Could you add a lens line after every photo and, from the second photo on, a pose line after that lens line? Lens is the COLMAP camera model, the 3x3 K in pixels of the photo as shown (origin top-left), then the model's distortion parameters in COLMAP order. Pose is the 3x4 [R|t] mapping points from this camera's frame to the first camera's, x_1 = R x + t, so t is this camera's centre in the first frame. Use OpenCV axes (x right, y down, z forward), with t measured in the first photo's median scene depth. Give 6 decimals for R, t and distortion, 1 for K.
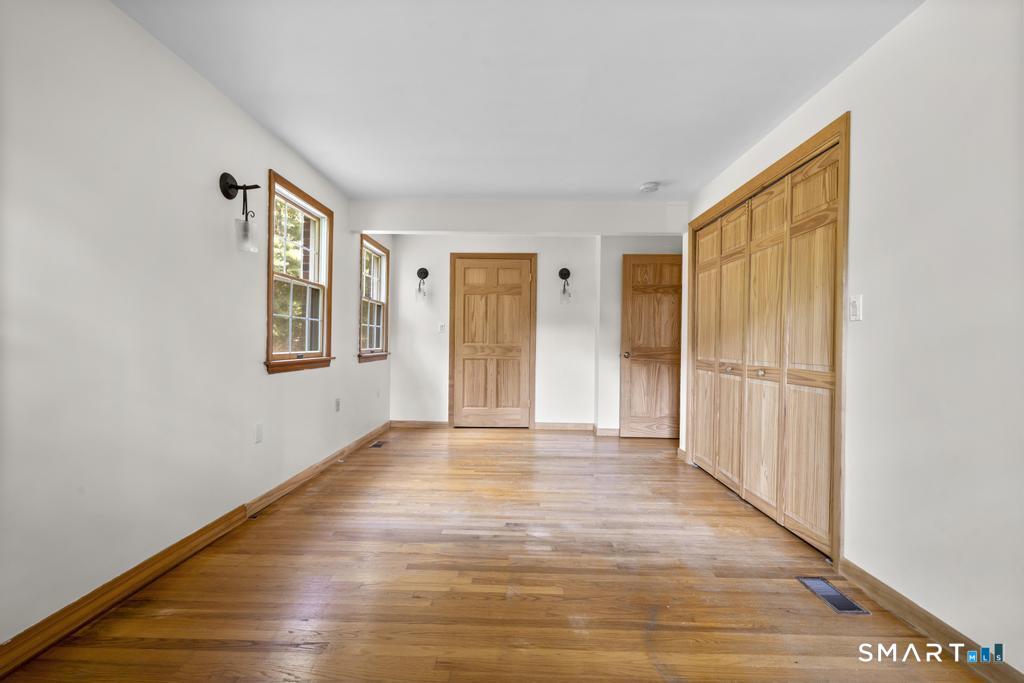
lens RADIAL K [[459.1, 0, 512.5], [0, 459.1, 343.6], [0, 0, 1]] dist [-0.006999, 0.003301]
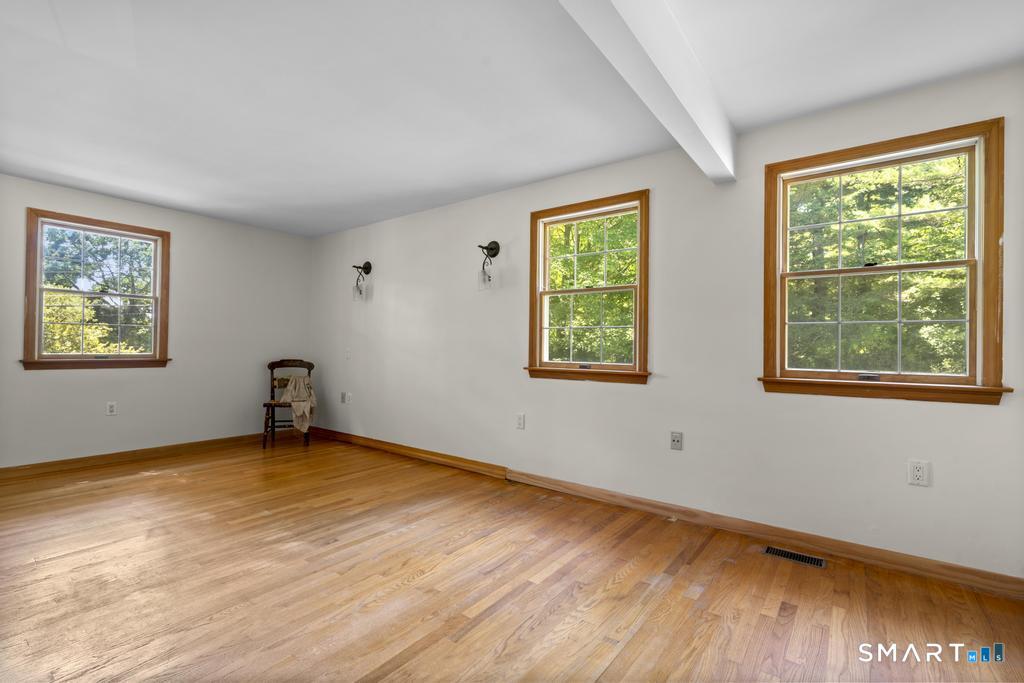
lens RADIAL K [[459.1, 0, 495.6], [0, 459.1, 343.6], [0, 0, 1]] dist [-0.006999, 0.003301]
pose [[-0.605688, -0.024481, -0.795326, 0.501339], [-0.016329, 0.999699, -0.018335, 0.004273], [0.795535, 0.001882, -0.605905, 1.680657]]
